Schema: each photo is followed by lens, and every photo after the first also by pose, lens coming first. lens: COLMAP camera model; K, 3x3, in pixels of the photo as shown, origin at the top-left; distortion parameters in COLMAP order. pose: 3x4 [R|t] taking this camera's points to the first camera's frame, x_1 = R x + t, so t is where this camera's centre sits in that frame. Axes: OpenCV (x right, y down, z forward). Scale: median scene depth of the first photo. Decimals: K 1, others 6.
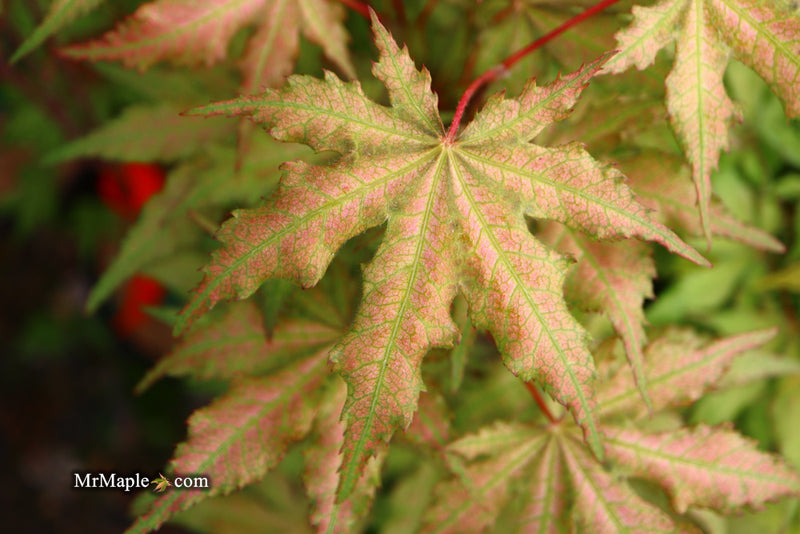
lens RADIAL K [[1035.8, 0, 400.0], [0, 1035.8, 267.0], [0, 0, 1]] dist [0.008107, 0.042828]
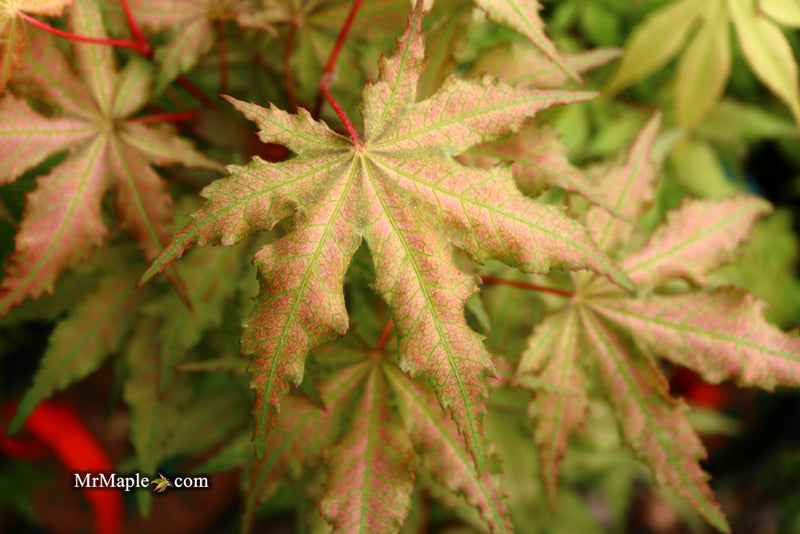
lens RADIAL K [[1035.8, 0, 400.0], [0, 1035.8, 267.0], [0, 0, 1]] dist [0.008107, 0.042828]
pose [[0.756972, -0.629672, 0.174662, -0.189352], [0.633394, 0.772755, 0.040764, -0.040319], [-0.160639, 0.079772, 0.983784, -0.070376]]
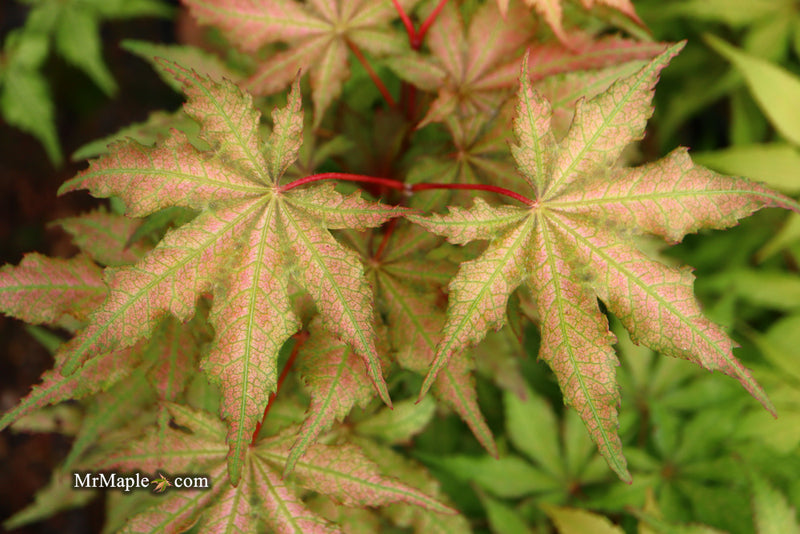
lens RADIAL K [[1035.8, 0, 400.0], [0, 1035.8, 267.0], [0, 0, 1]] dist [0.008107, 0.042828]
pose [[0.767269, 0.601718, -0.221887, 0.486895], [-0.615234, 0.788278, 0.010238, -0.149718], [0.181069, 0.128657, 0.975019, -0.176326]]
